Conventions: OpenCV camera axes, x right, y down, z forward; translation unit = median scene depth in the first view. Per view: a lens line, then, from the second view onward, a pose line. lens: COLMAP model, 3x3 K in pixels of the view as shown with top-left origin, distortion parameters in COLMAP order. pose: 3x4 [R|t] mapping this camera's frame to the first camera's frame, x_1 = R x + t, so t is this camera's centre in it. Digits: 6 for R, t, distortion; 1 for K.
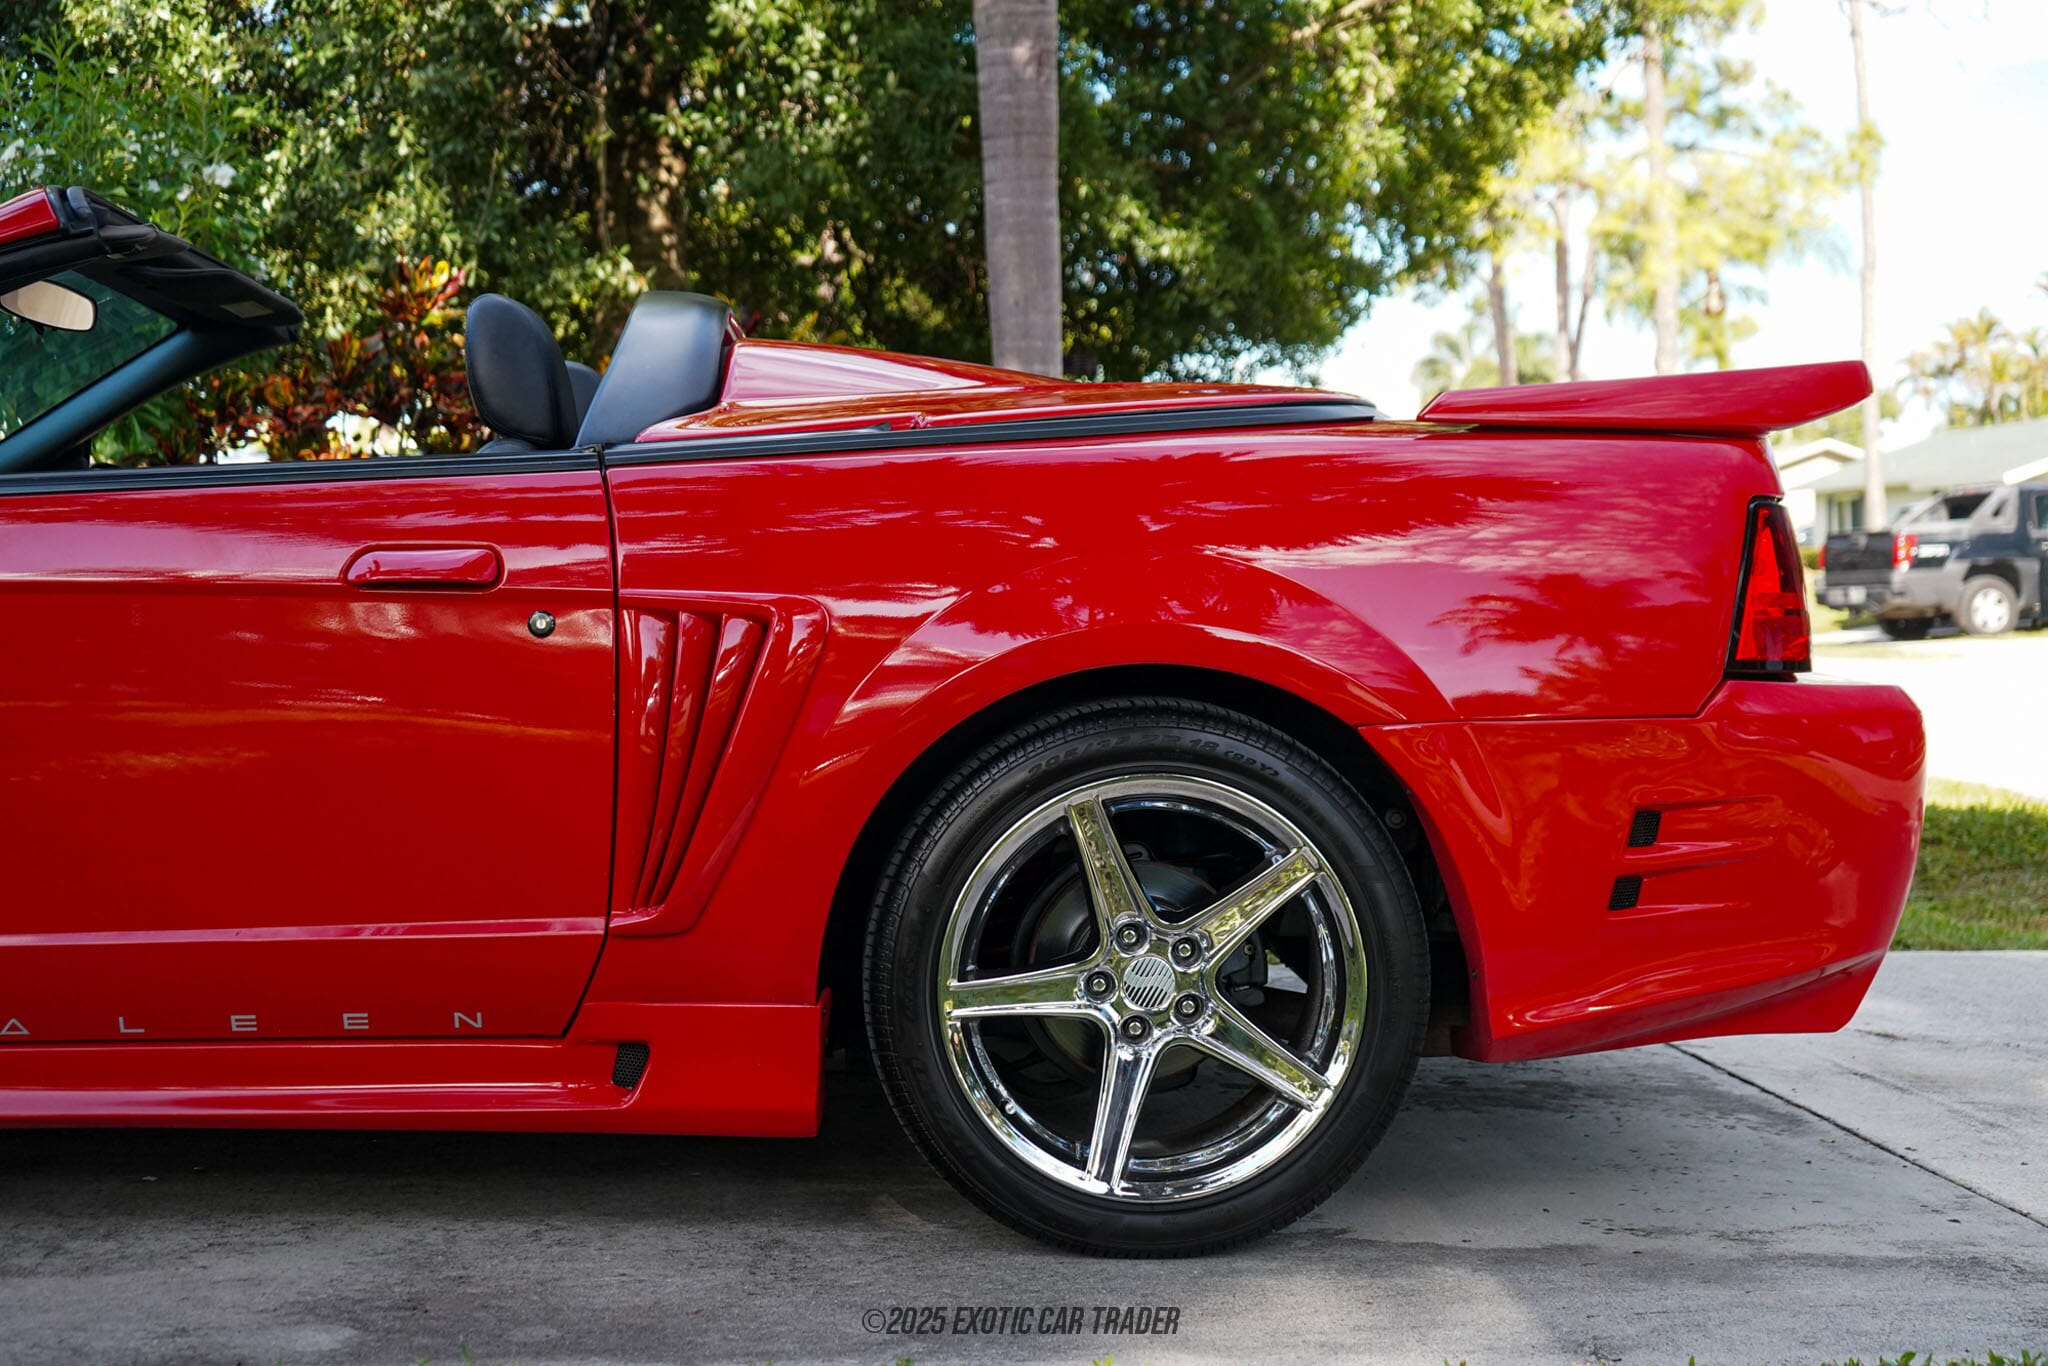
lens RADIAL K [[3008.2, 0, 1024.0], [0, 3008.2, 683.0], [0, 0, 1]] dist [-0.030243, 0.097396]
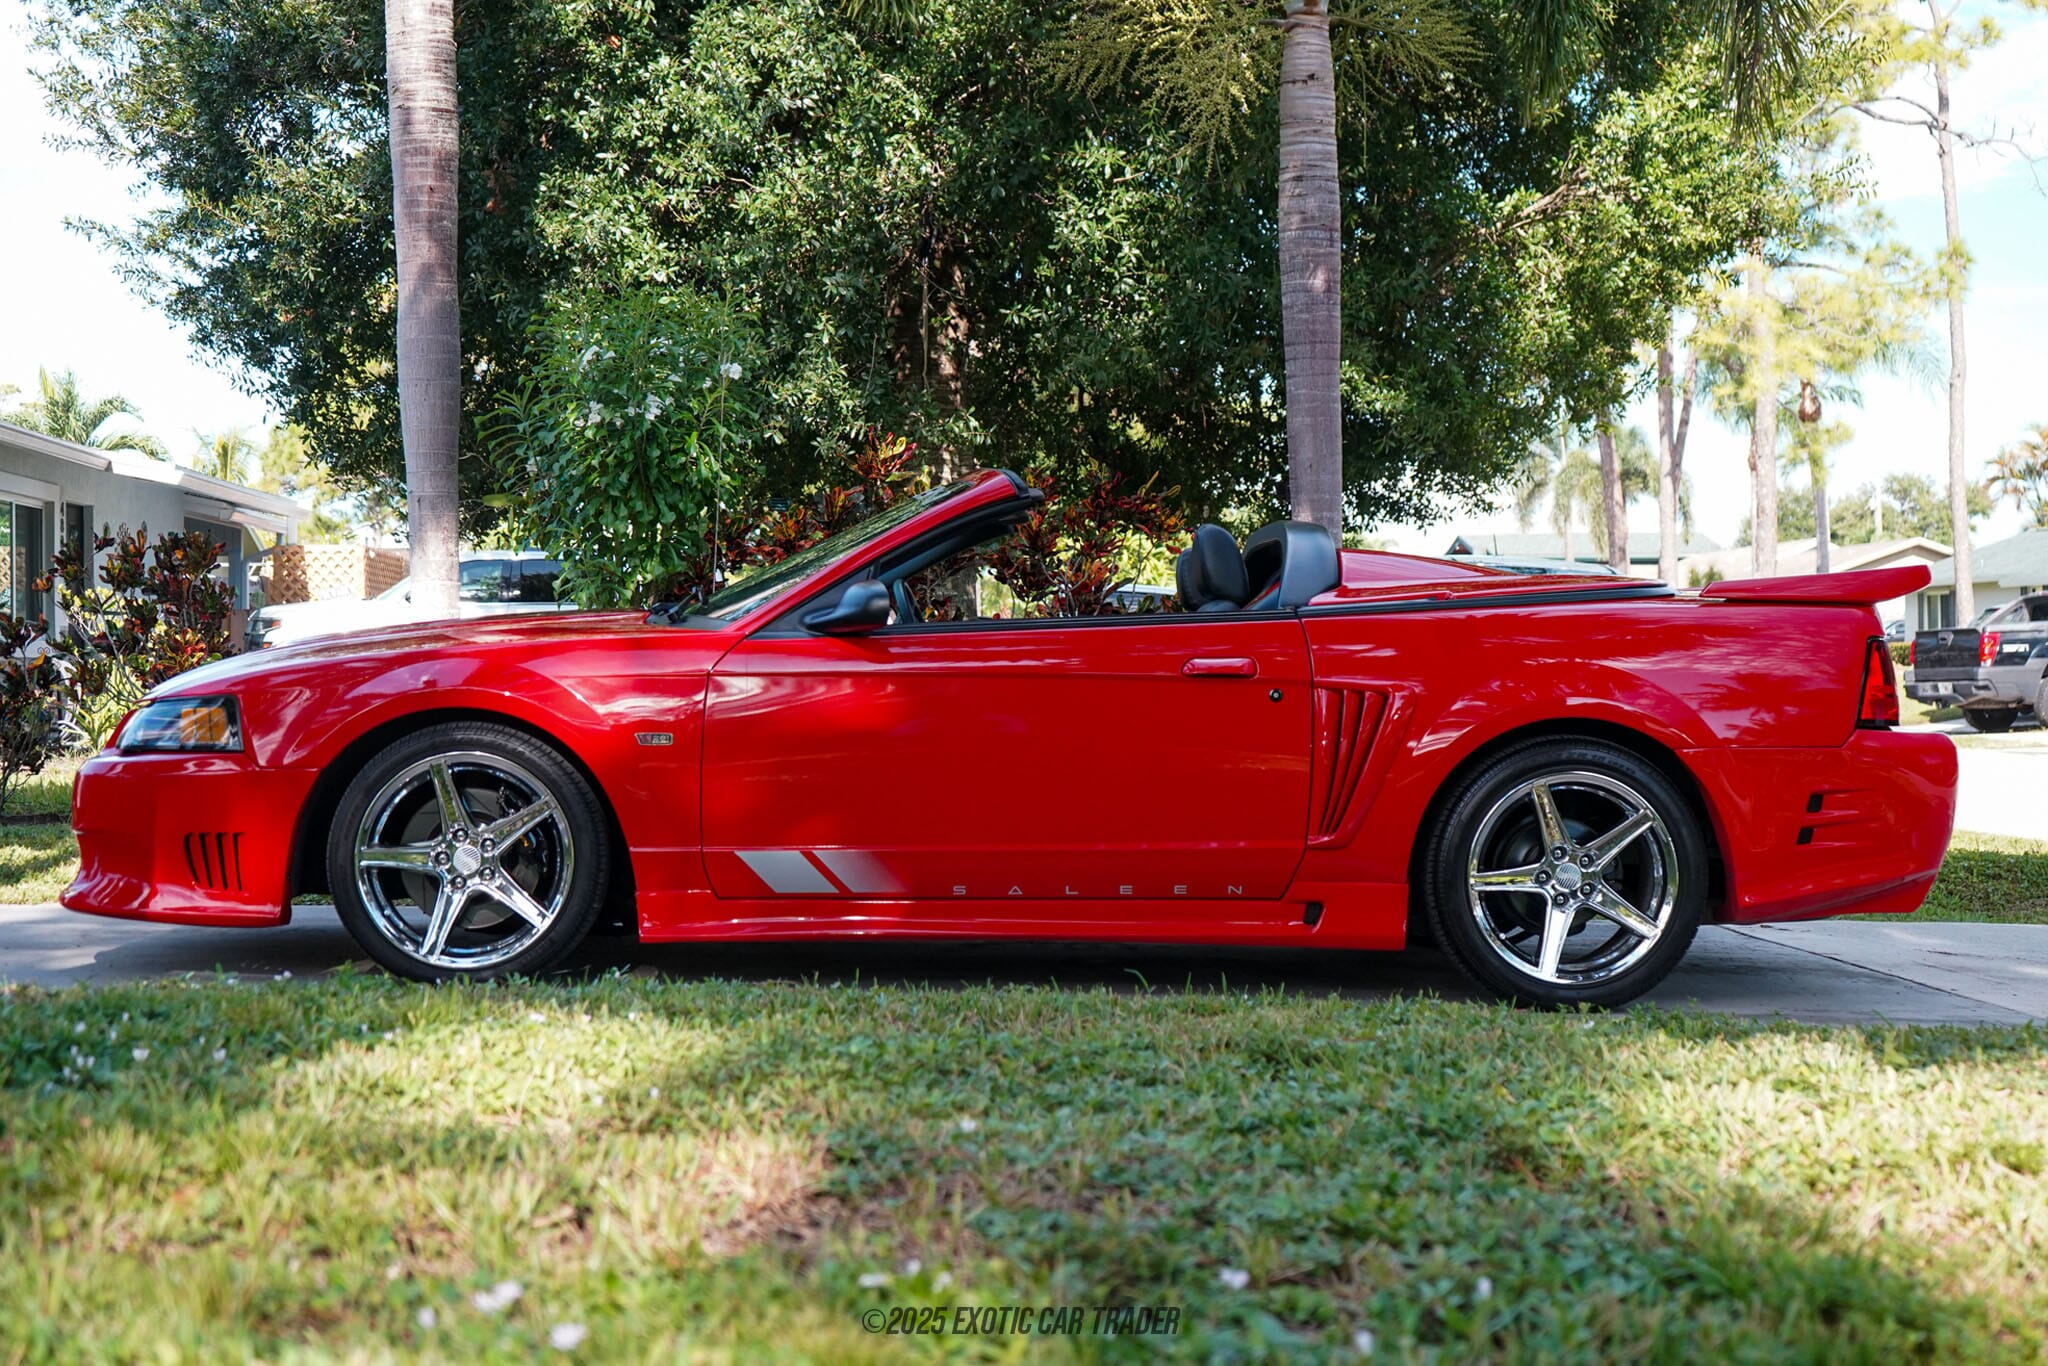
lens RADIAL K [[3008.2, 0, 1024.0], [0, 3008.2, 683.0], [0, 0, 1]] dist [-0.030243, 0.097396]
pose [[0.999555, 0.009413, -0.028293, -0.074256], [-0.010213, 0.999549, -0.028254, 0.008557], [0.028014, 0.028530, 0.999200, -0.285140]]
